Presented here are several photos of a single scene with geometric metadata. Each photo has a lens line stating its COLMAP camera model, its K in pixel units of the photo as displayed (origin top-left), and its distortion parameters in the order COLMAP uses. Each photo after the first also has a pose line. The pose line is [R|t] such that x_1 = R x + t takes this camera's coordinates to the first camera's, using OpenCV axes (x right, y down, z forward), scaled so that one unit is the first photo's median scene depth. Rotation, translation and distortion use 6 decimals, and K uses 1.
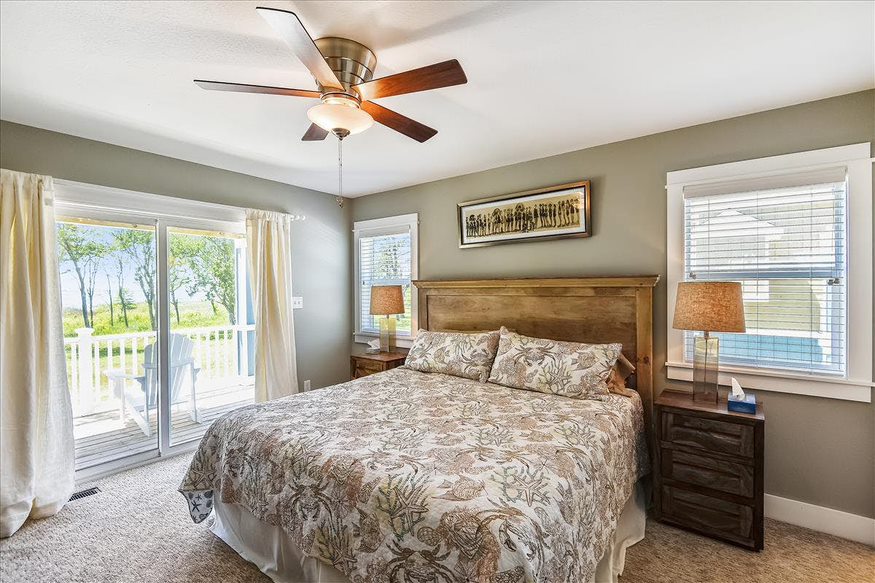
lens RADIAL K [[407.0, 0, 436.1], [0, 407.0, 291.8], [0, 0, 1]] dist [-0.003293, -0.000583]
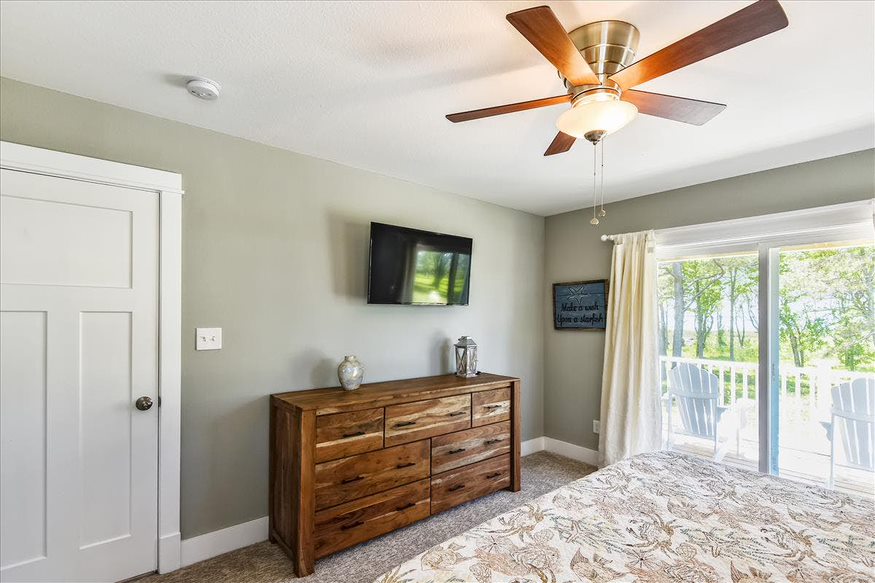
lens RADIAL K [[407.0, 0, 419.7], [0, 407.0, 312.6], [0, 0, 1]] dist [-0.003293, -0.000583]
pose [[-0.251755, 0.001941, -0.967789, 0.491039], [-0.014044, 0.999885, 0.005659, -0.018828], [0.967689, 0.015016, -0.251698, 0.627189]]
